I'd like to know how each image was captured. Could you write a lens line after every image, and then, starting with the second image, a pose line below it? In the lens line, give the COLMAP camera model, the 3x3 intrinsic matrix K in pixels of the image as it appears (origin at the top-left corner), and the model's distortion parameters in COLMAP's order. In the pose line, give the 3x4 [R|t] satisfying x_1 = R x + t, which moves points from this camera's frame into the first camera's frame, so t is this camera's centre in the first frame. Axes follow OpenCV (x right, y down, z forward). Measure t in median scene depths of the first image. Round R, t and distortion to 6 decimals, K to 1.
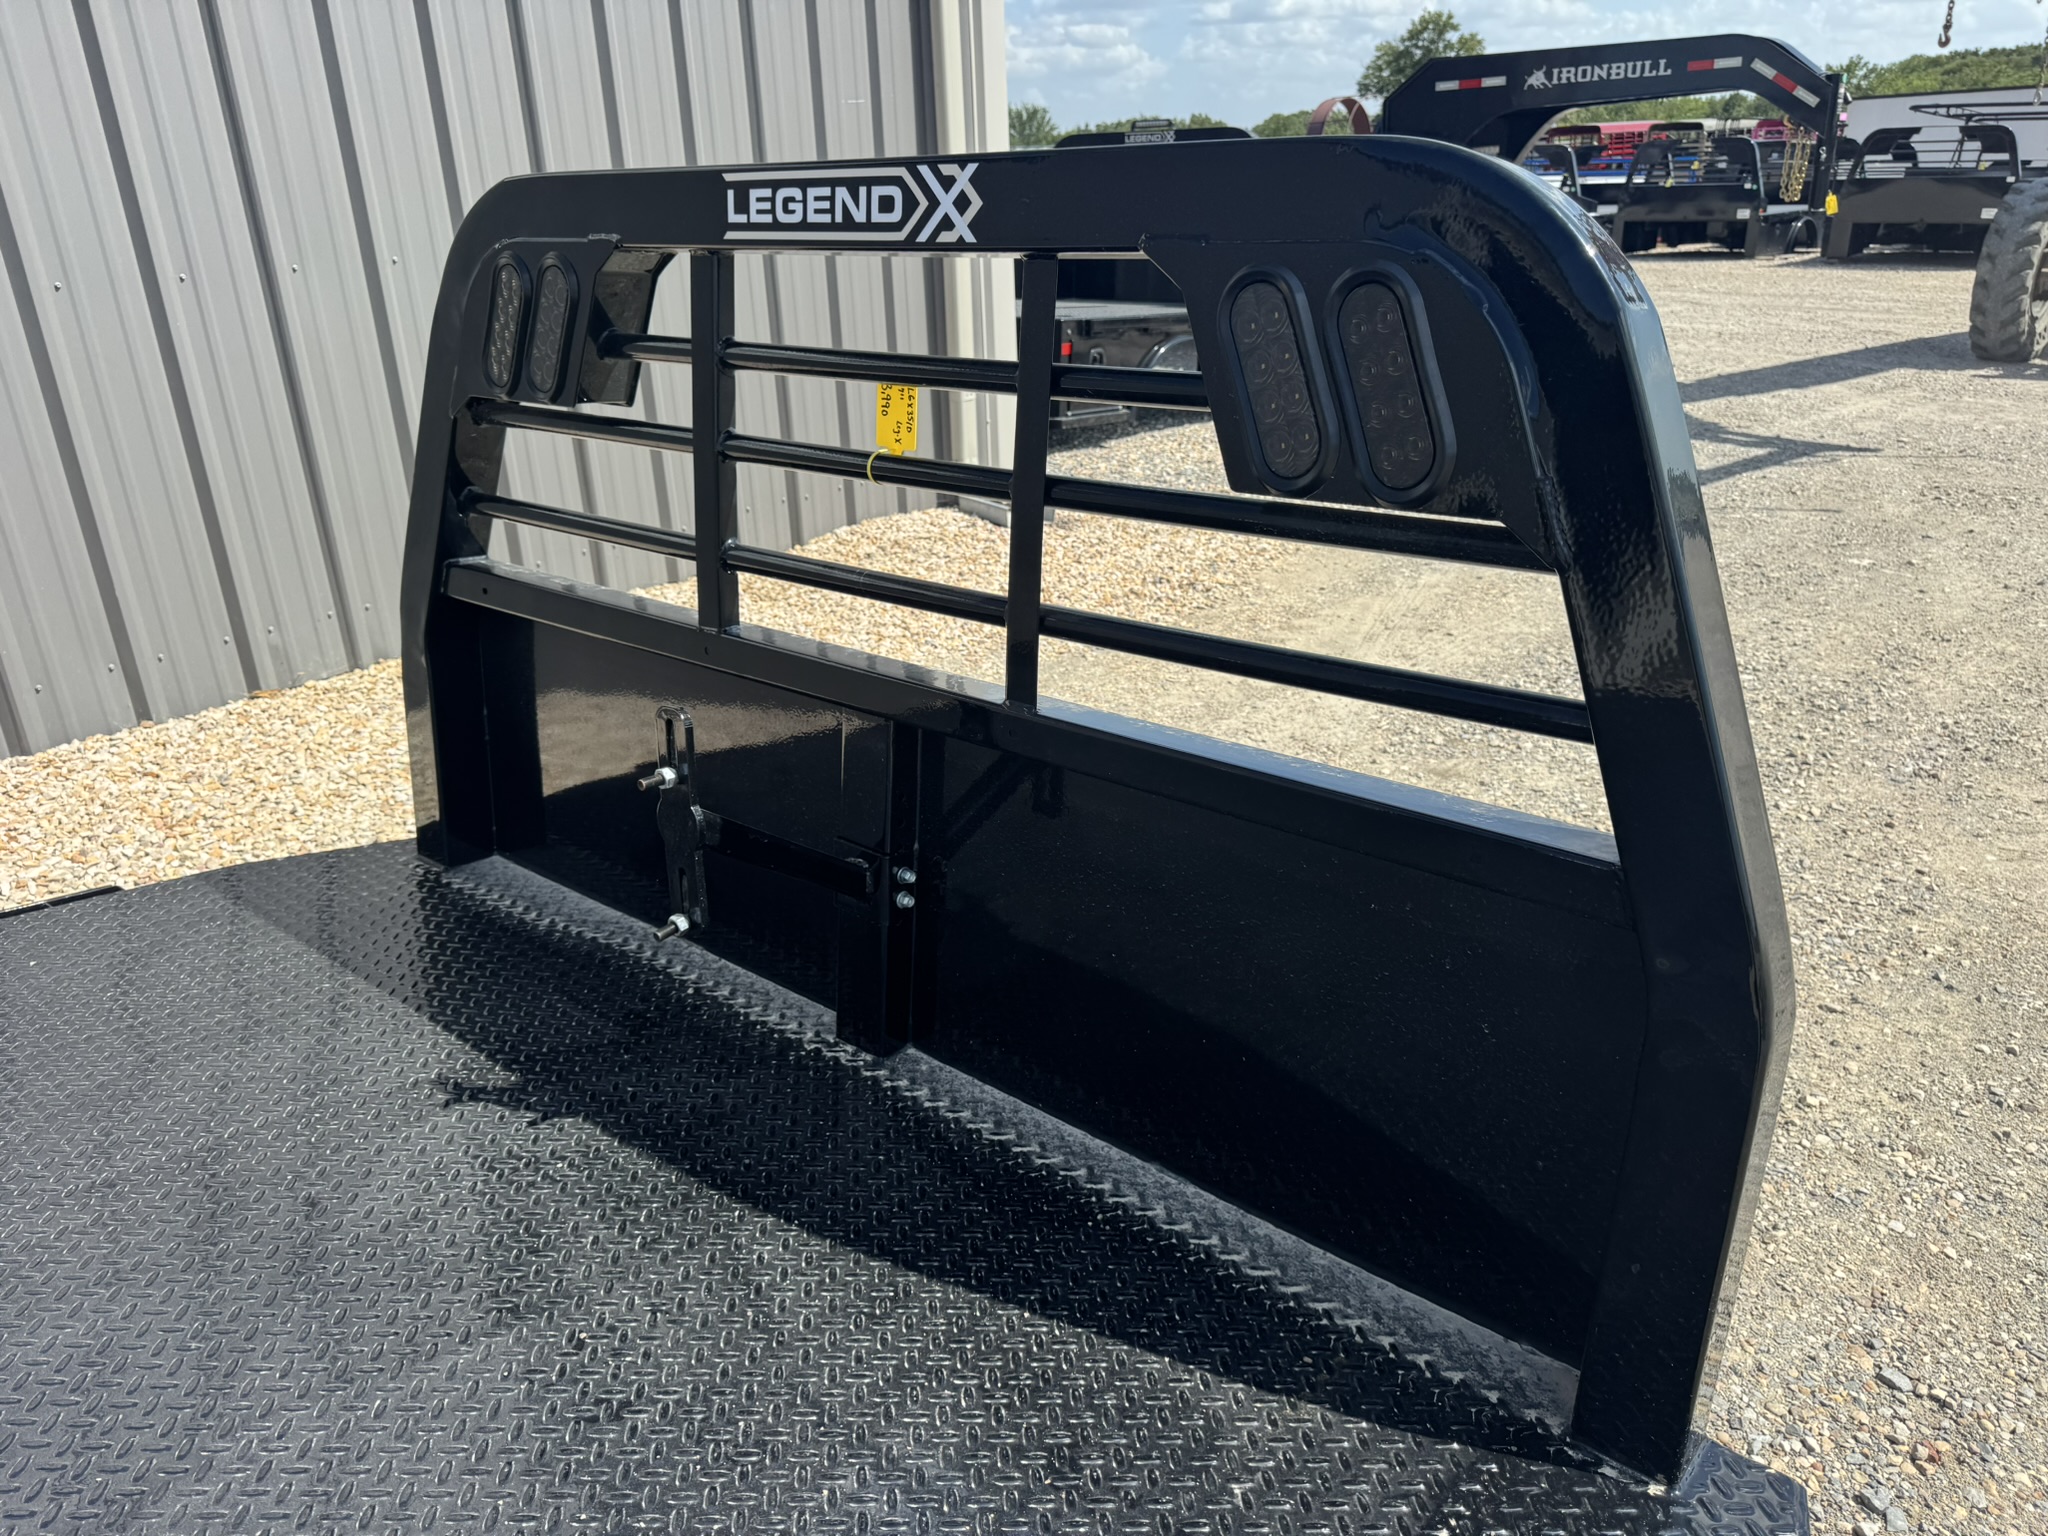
lens RADIAL K [[1456.9, 0, 1028.9], [0, 1456.9, 772.7], [0, 0, 1]] dist [0.012698, -0.022193]
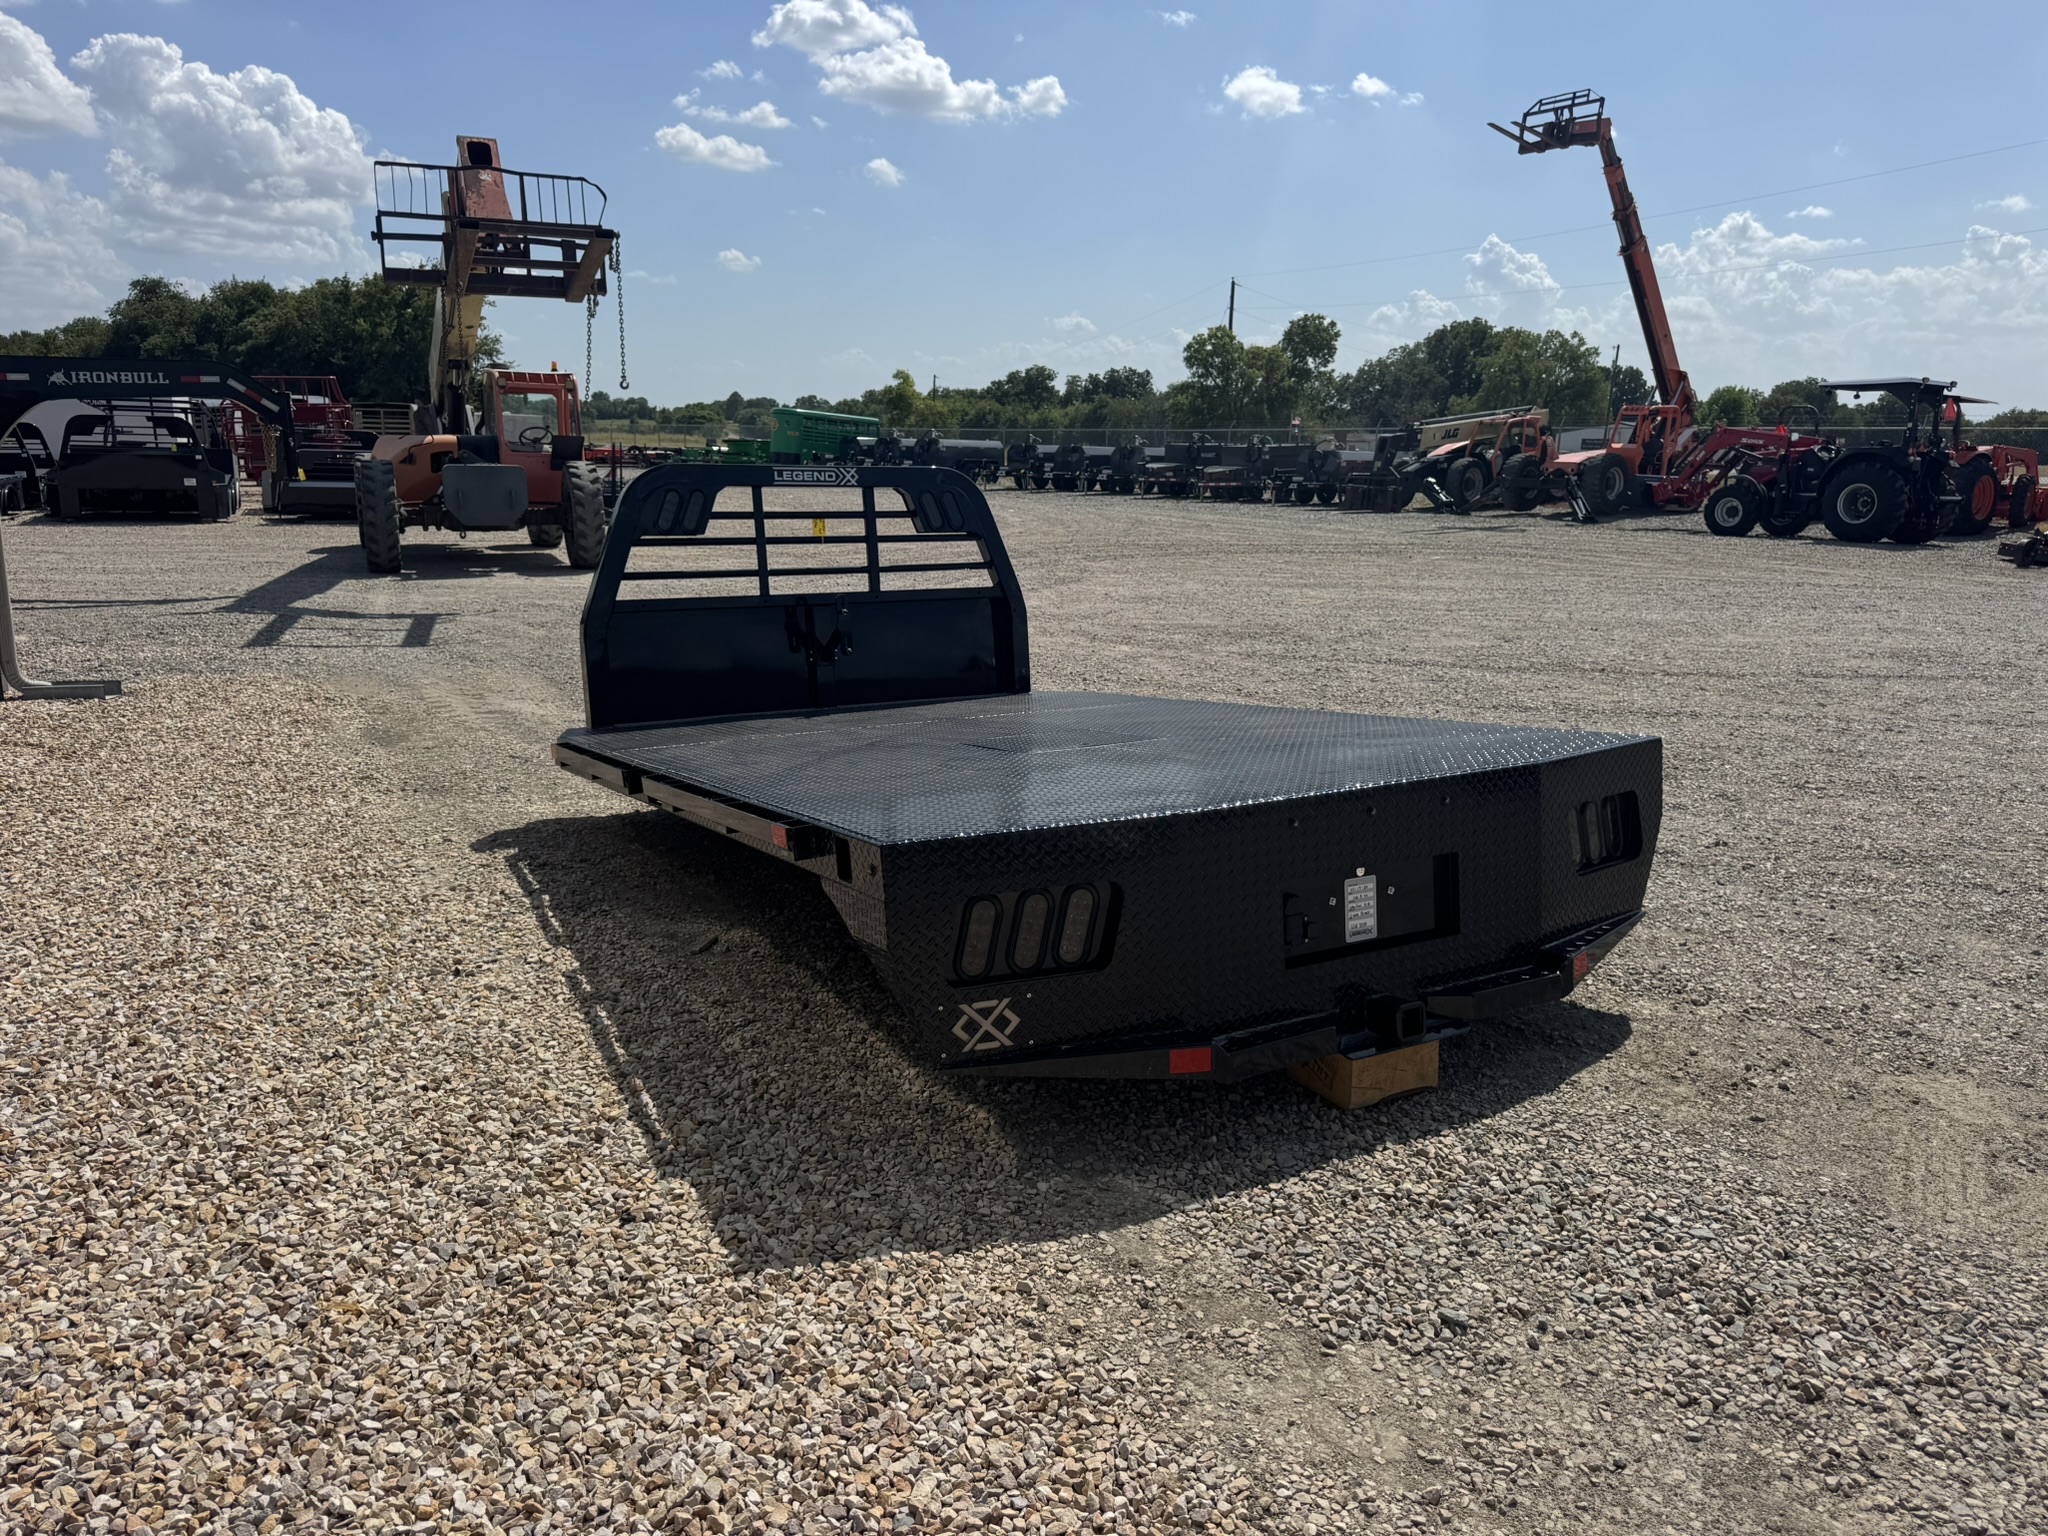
lens RADIAL K [[1456.9, 0, 1023.9], [0, 1456.9, 778.1], [0, 0, 1]] dist [0.012698, -0.022193]
pose [[0.340306, -0.176578, 0.923587, -3.778503], [0.328125, 0.942768, 0.059344, 0.351395], [-0.881207, 0.282857, 0.378769, -0.802564]]
